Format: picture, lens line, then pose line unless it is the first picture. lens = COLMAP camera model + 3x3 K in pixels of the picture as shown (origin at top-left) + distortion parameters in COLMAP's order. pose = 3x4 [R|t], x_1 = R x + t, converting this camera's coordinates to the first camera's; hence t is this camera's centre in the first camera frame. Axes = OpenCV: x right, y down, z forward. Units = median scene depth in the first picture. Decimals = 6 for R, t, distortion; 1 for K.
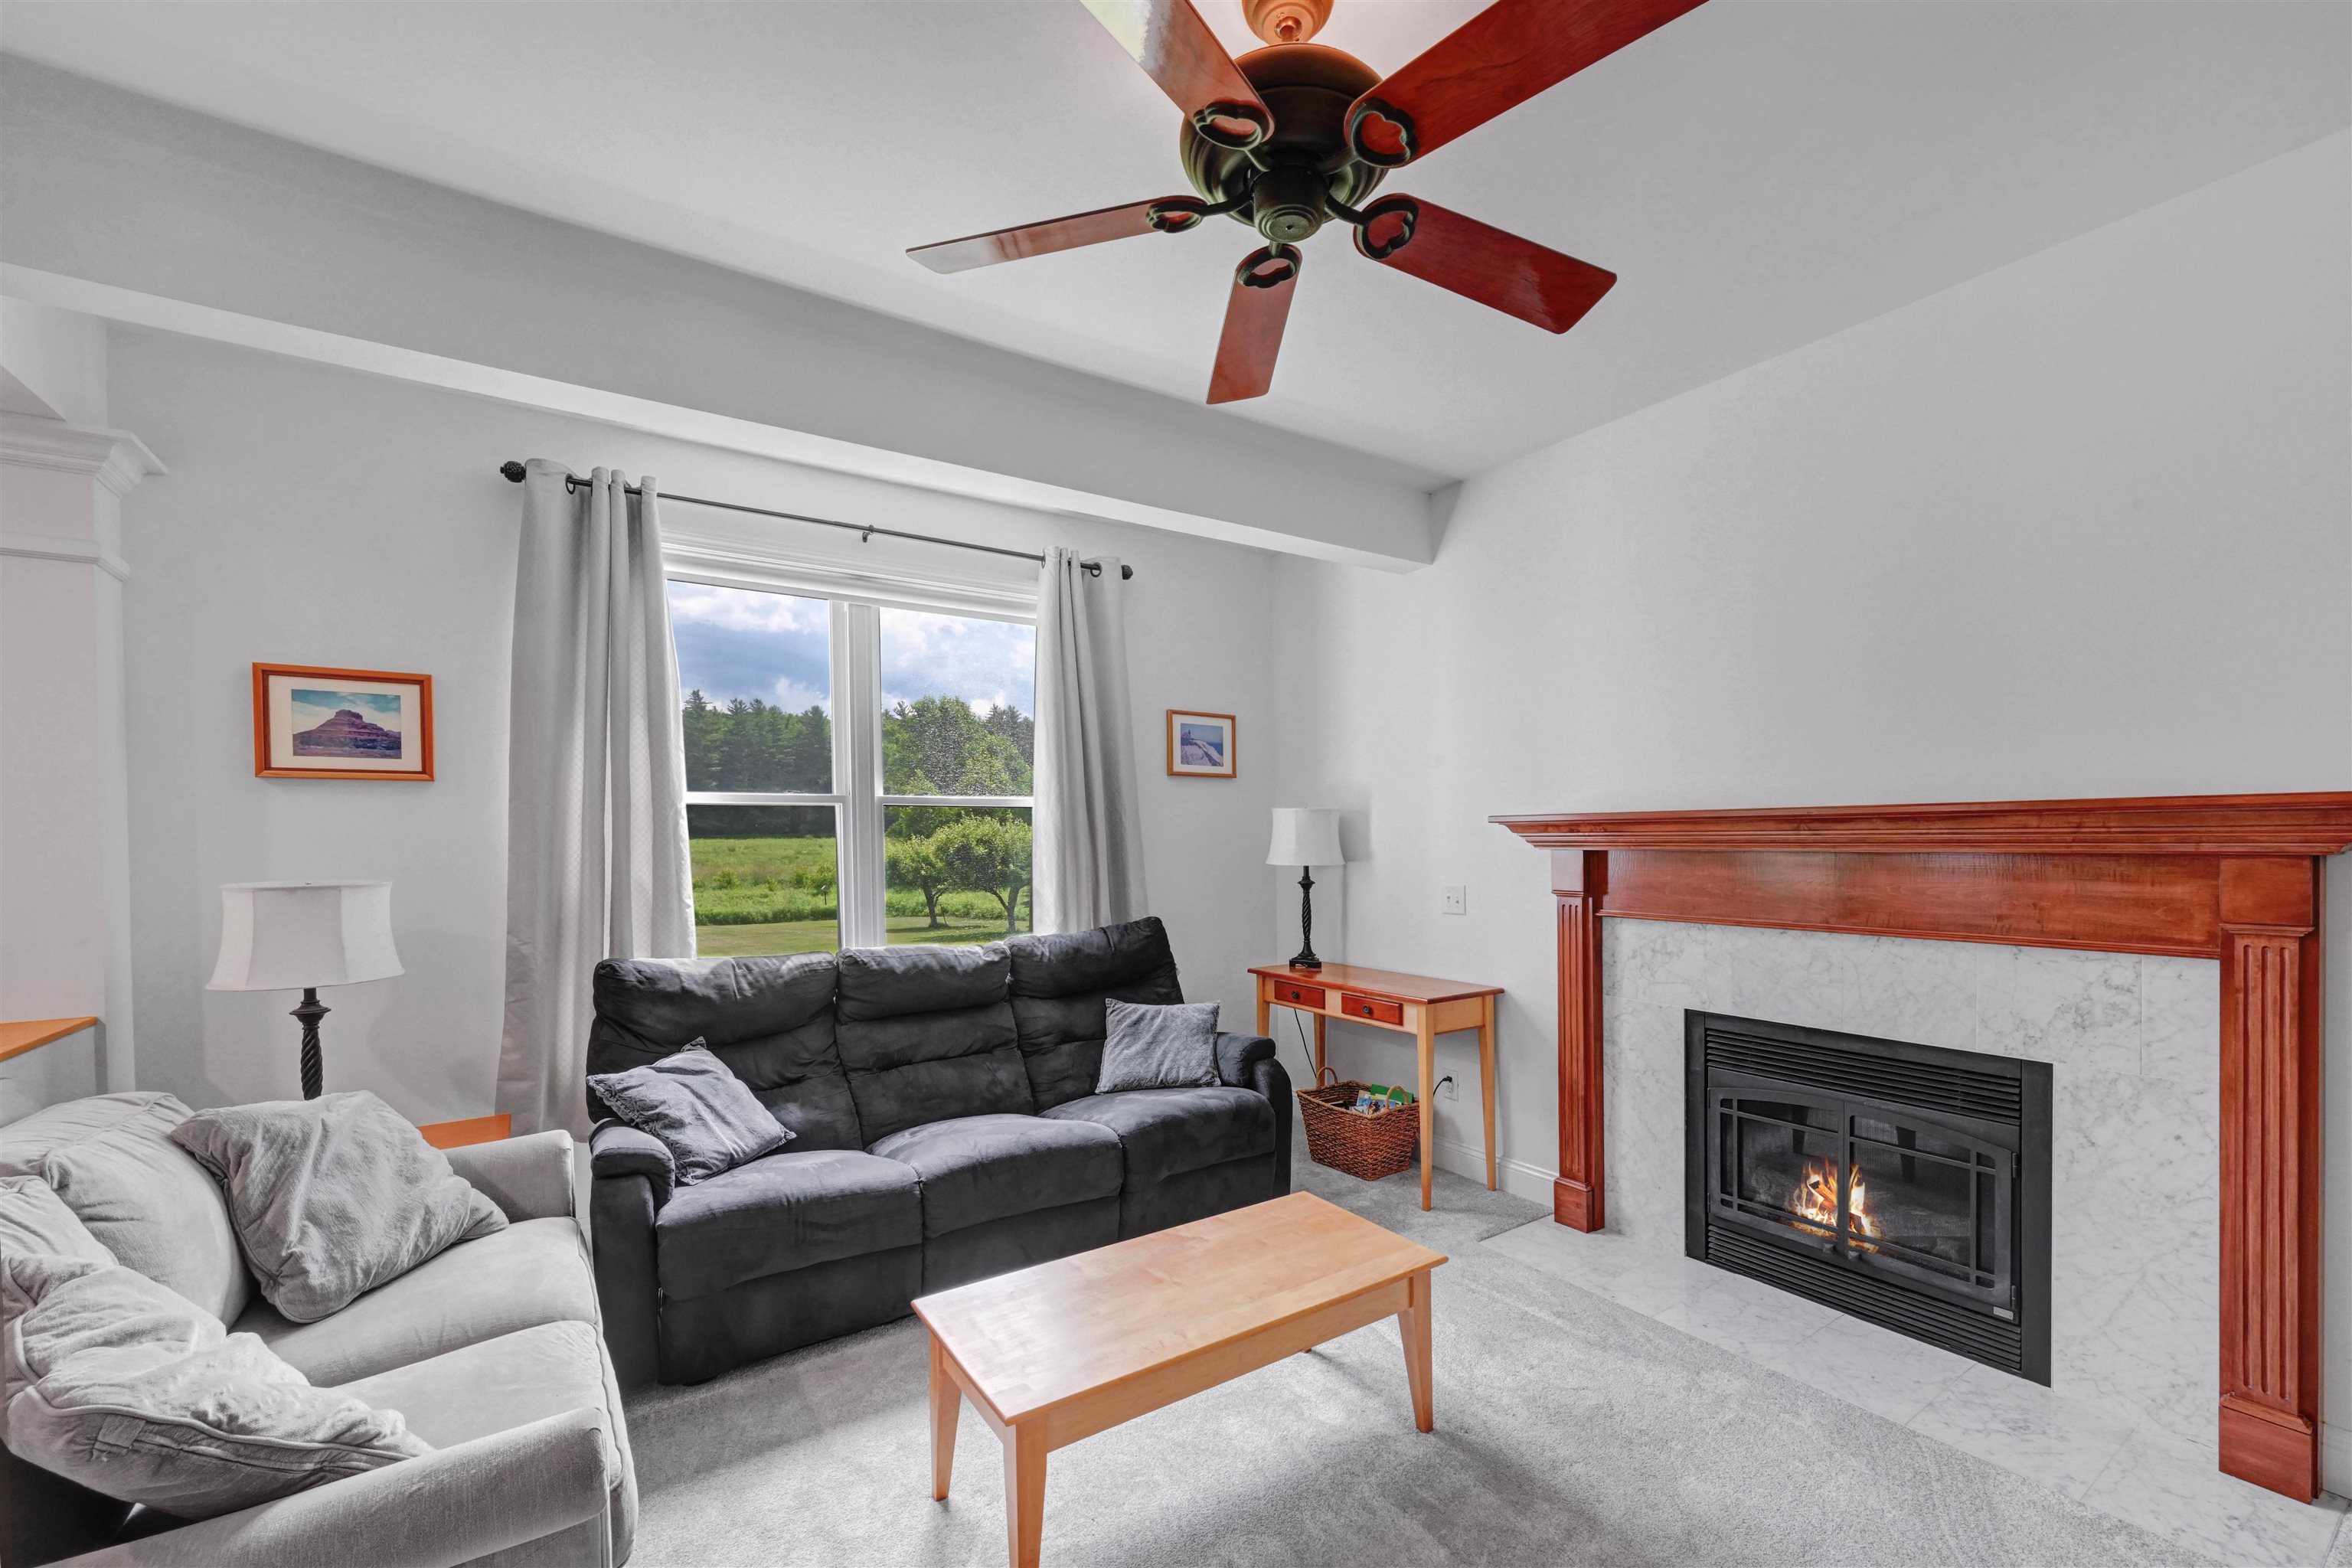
lens RADIAL K [[968.1, 0, 1179.7], [0, 968.1, 843.3], [0, 0, 1]] dist [0.000090, -0.000068]
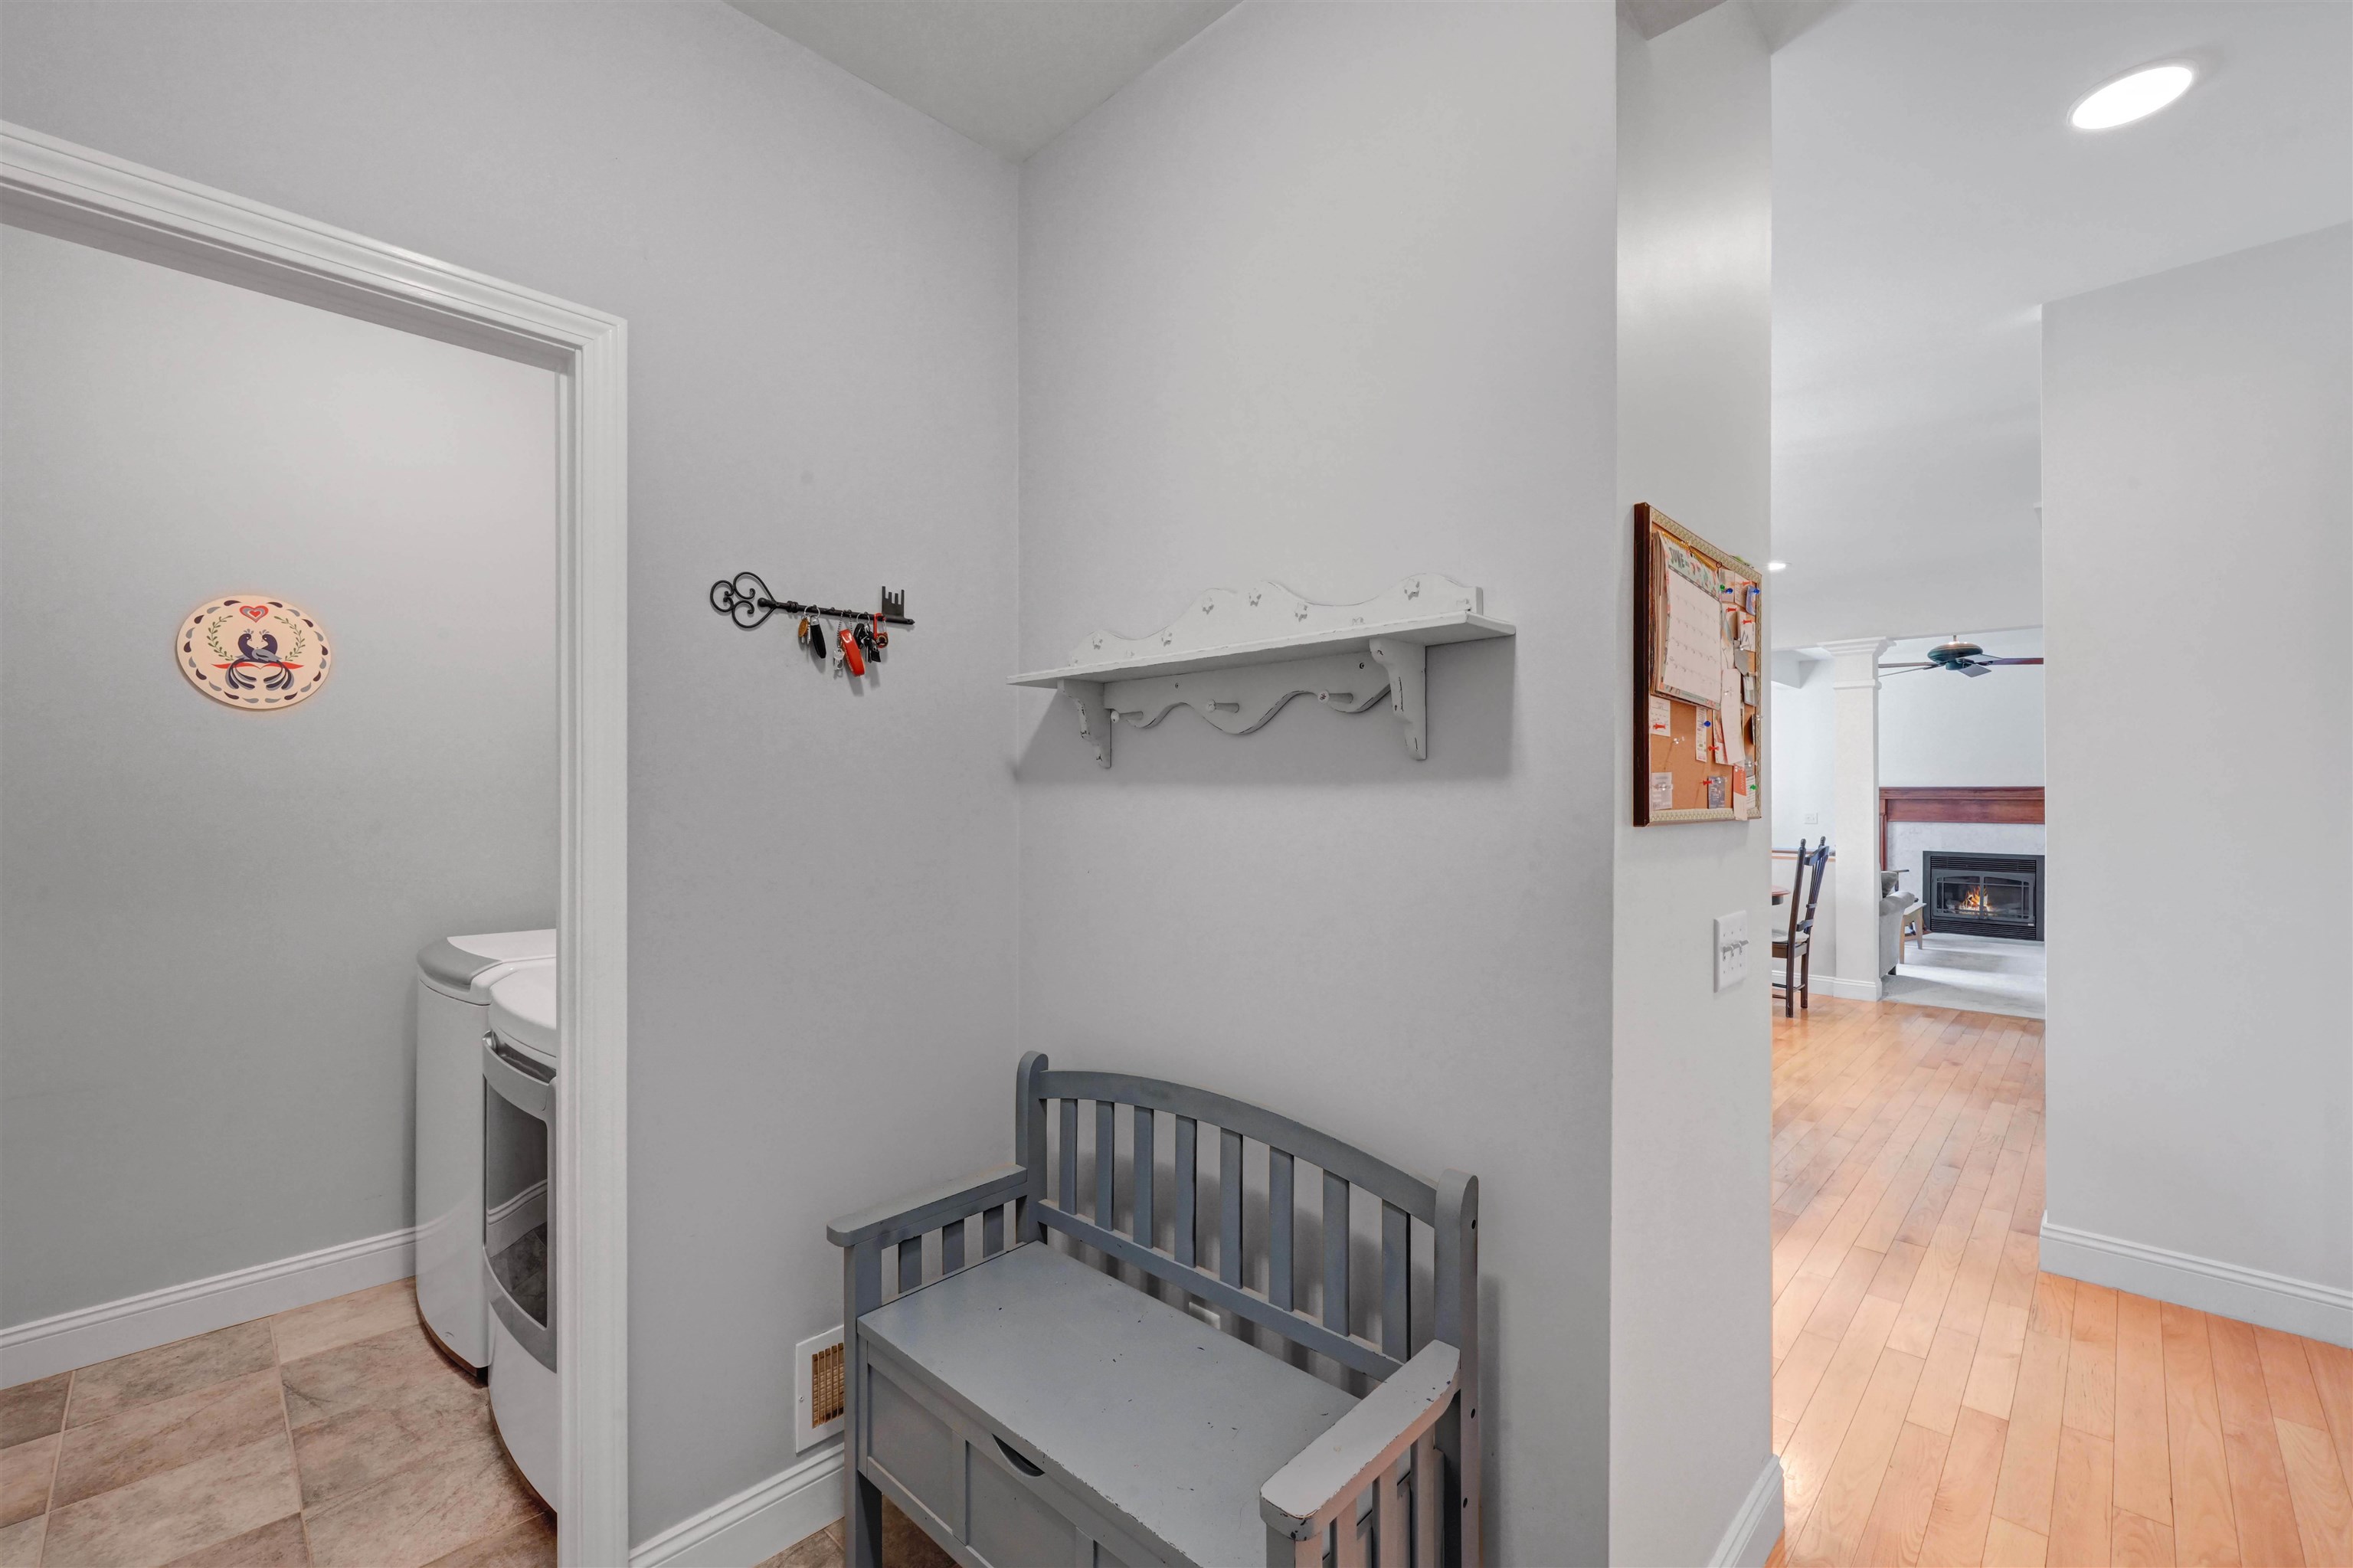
lens RADIAL K [[994.3, 0, 1184.0], [0, 994.3, 790.0], [0, 0, 1]] dist [-0.000726, -0.000082]
pose [[0.977114, 0.008763, 0.212534, -2.575306], [-0.006453, 0.999912, -0.011557, 0.031068], [-0.212616, 0.009921, 0.977085, -1.674306]]
